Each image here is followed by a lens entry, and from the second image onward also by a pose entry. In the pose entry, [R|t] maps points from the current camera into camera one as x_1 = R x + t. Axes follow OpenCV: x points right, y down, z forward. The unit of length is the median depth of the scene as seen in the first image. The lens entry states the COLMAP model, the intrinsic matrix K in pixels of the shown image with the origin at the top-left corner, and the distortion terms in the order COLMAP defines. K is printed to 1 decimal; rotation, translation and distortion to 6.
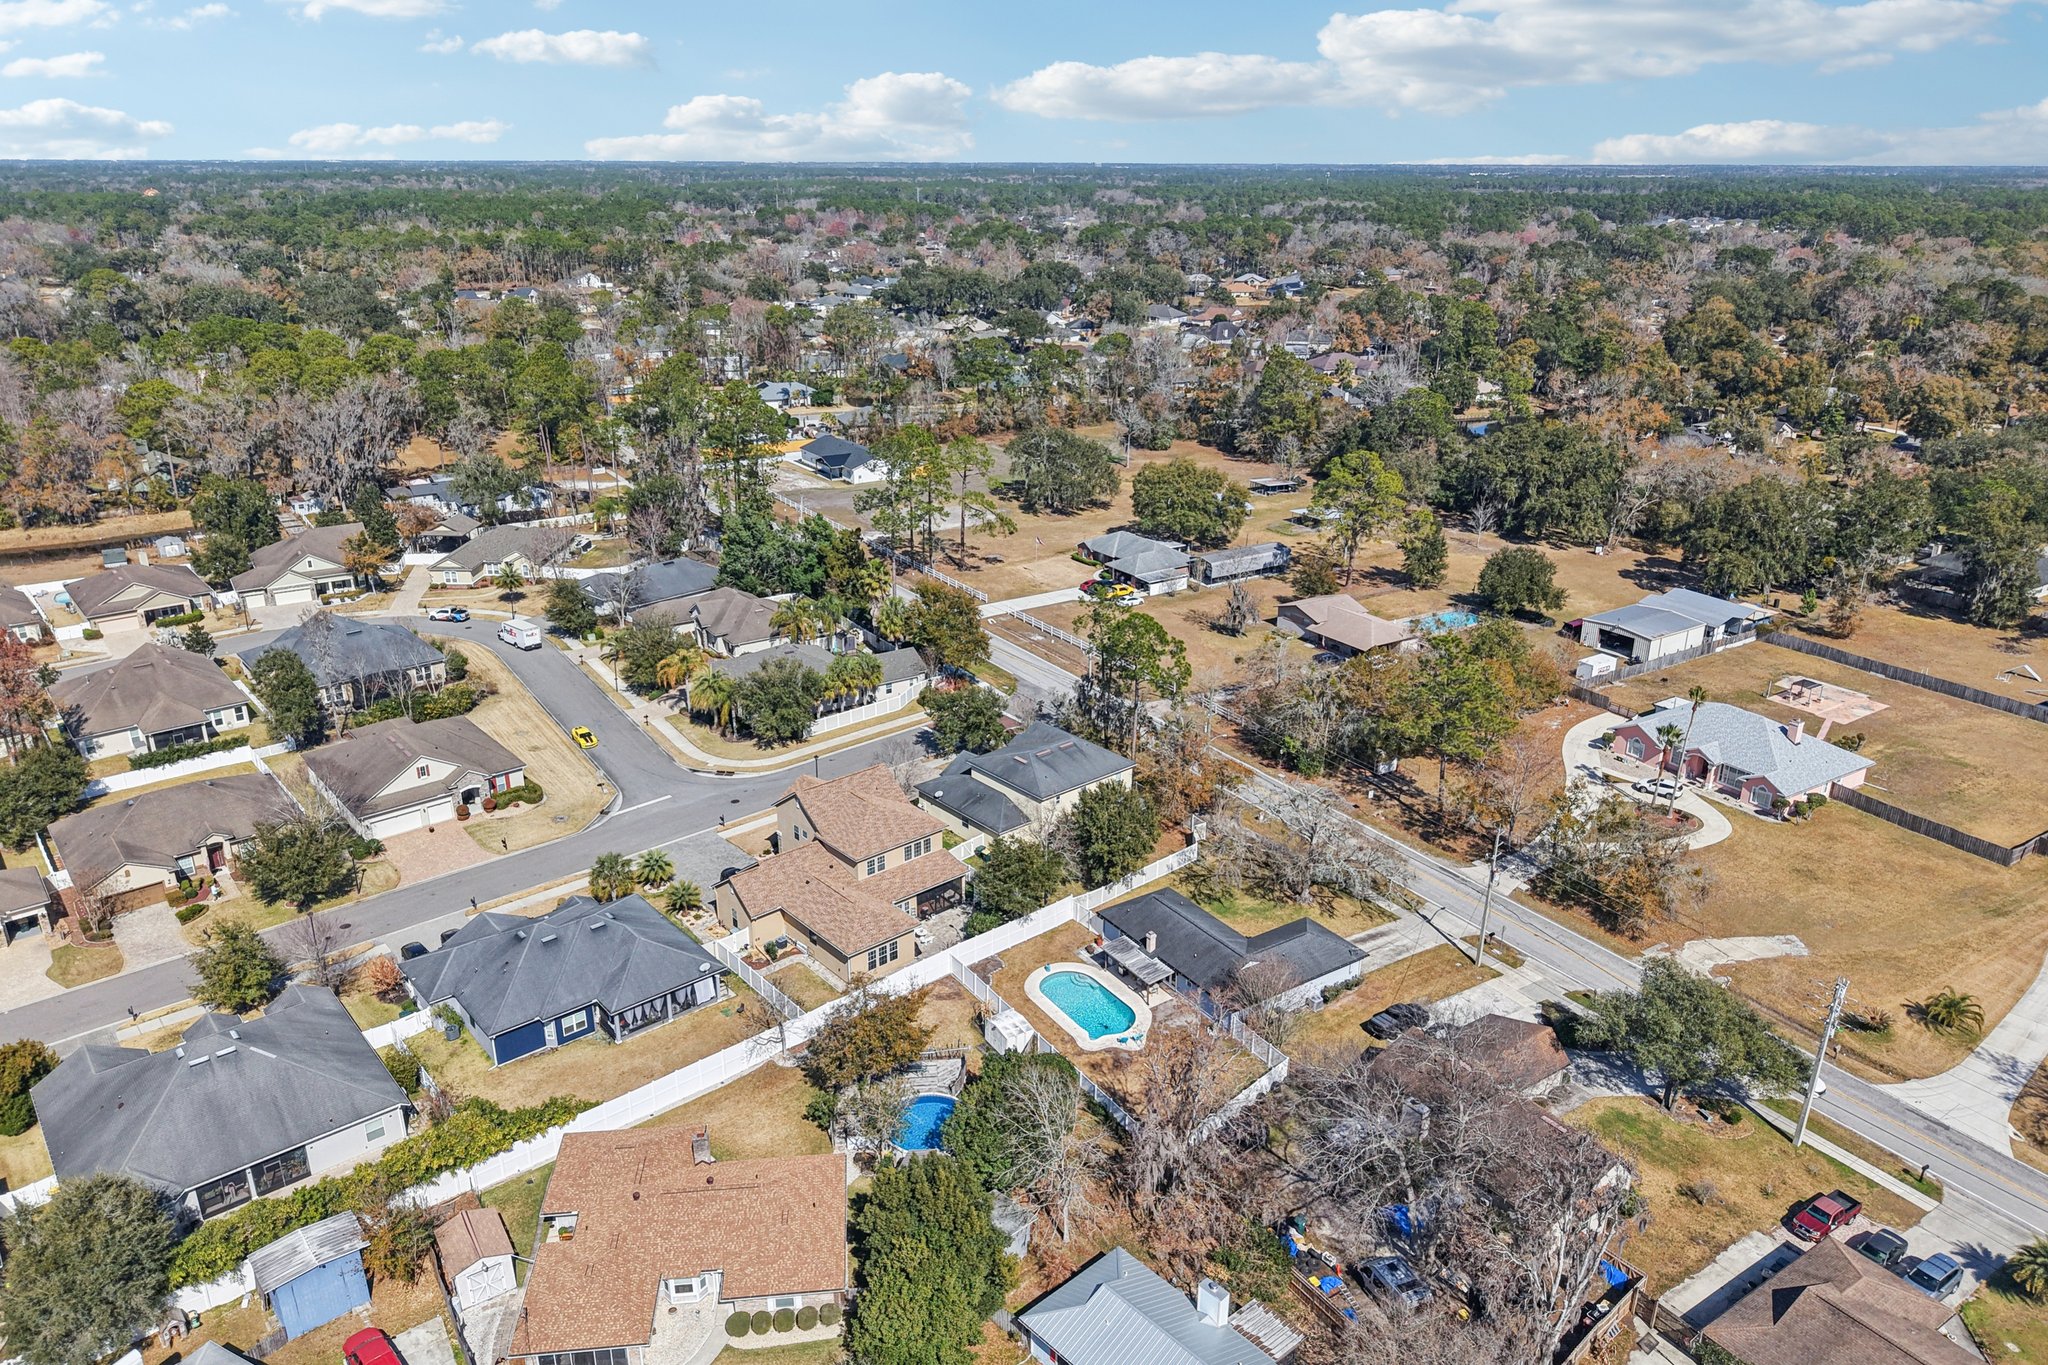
lens RADIAL K [[1398.7, 0, 1024.0], [0, 1398.7, 682.5], [0, 0, 1]] dist [0.162911, -0.311883]
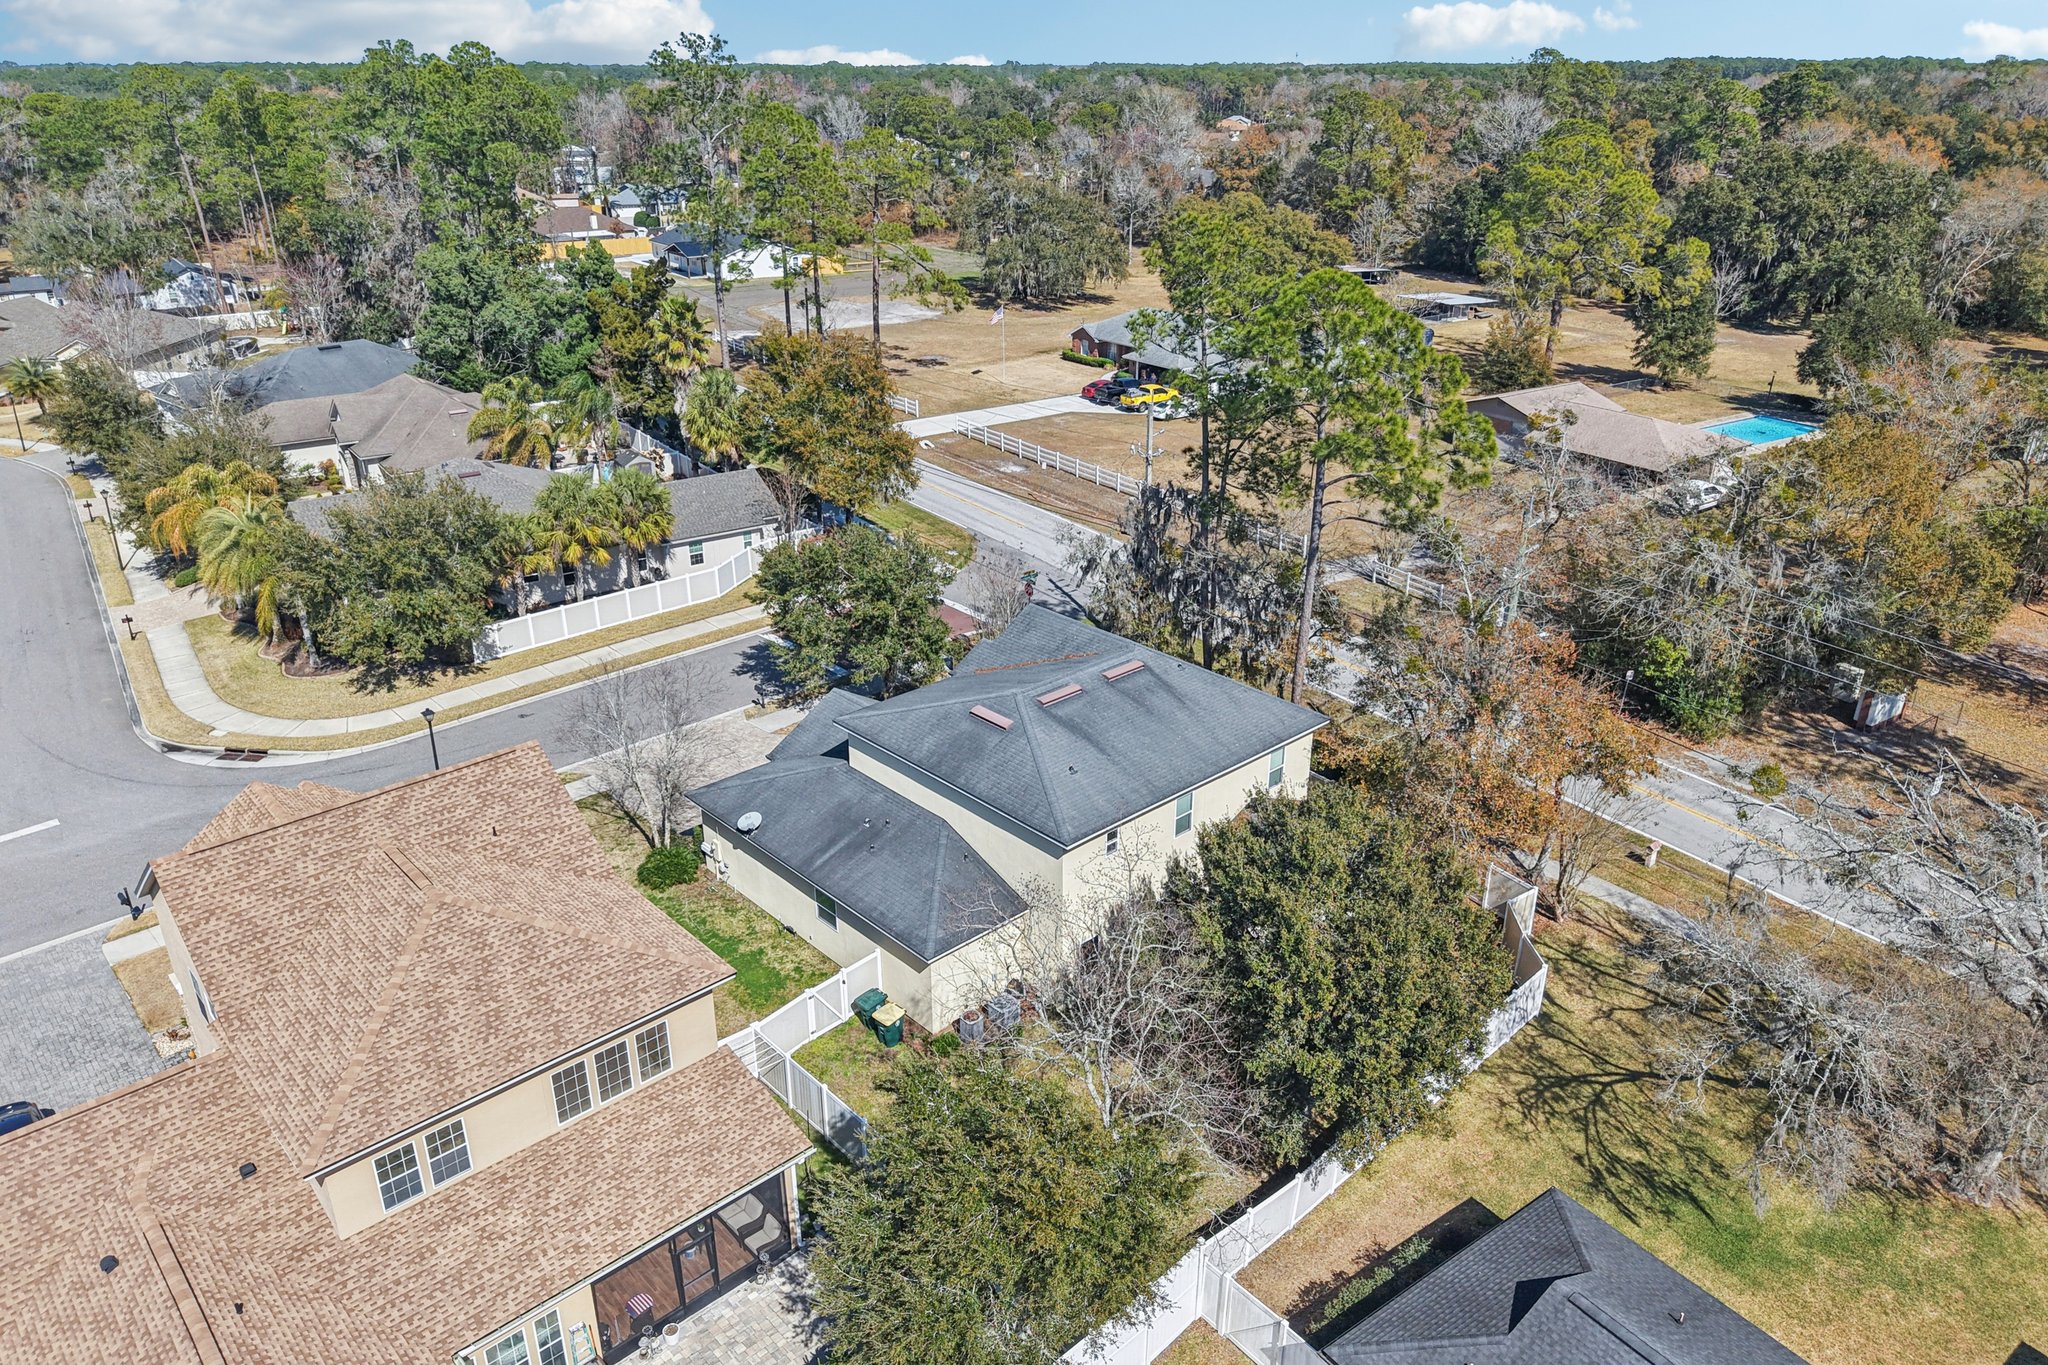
lens RADIAL K [[1398.7, 0, 1024.0], [0, 1398.7, 682.5], [0, 0, 1]] dist [0.162911, -0.311883]
pose [[0.999389, -0.017284, 0.030375, -0.003954], [0.015640, 0.998442, 0.053555, 0.024741], [-0.031254, -0.053047, 0.998103, 0.559711]]
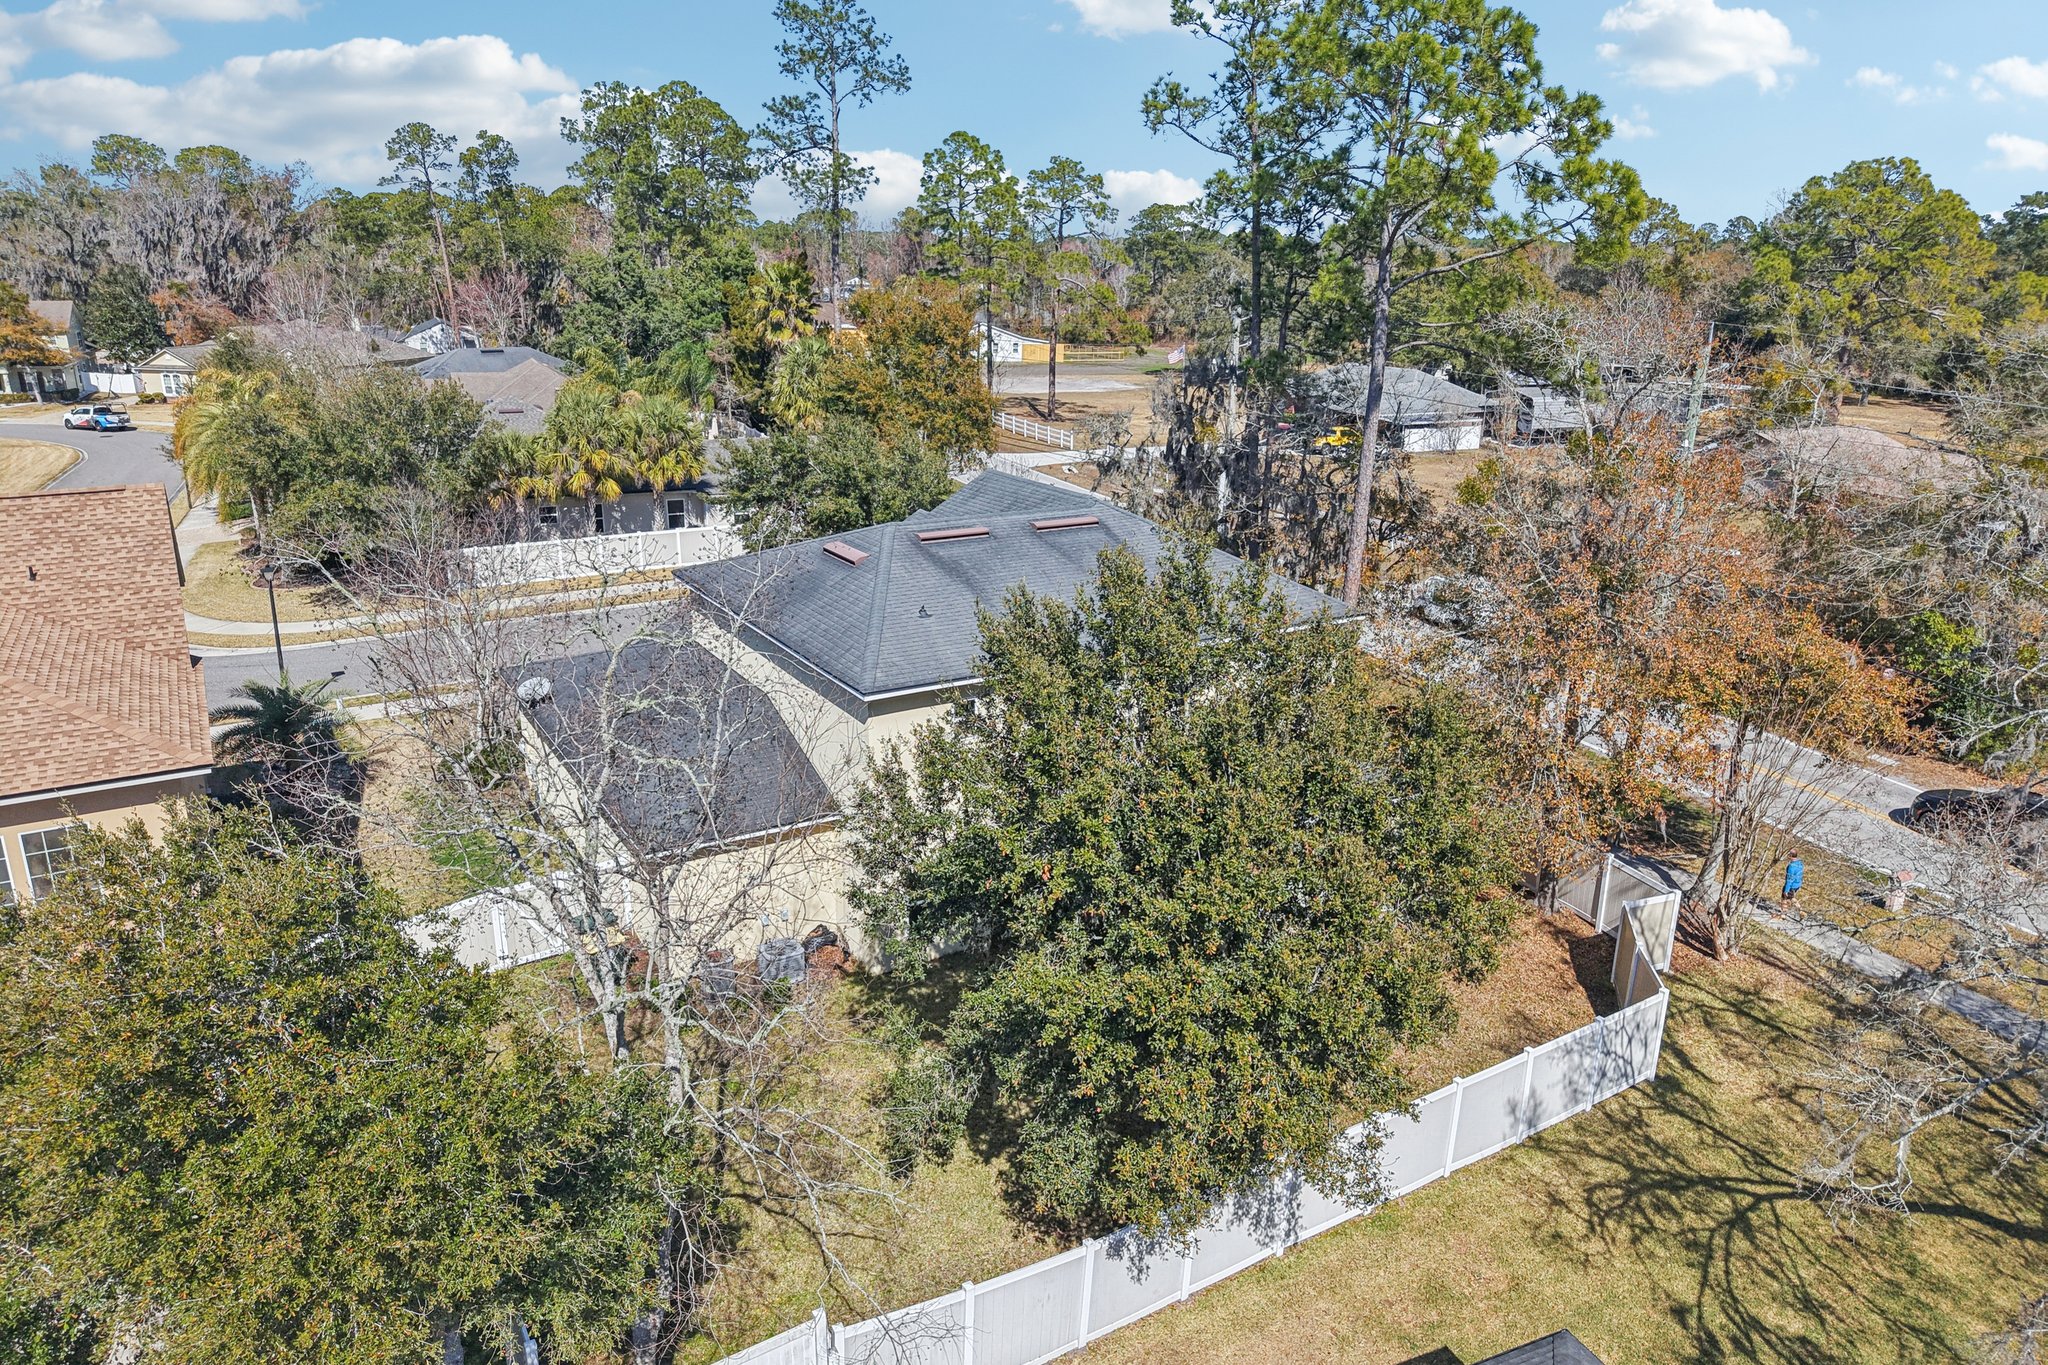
lens RADIAL K [[1386.8, 0, 1024.0], [0, 1386.8, 682.5], [0, 0, 1]] dist [0.006914, -0.002407]
pose [[0.985167, 0.052587, -0.163343, 0.054121], [-0.061773, 0.996752, -0.051669, 0.072320], [0.160095, 0.060993, 0.985215, 0.655412]]
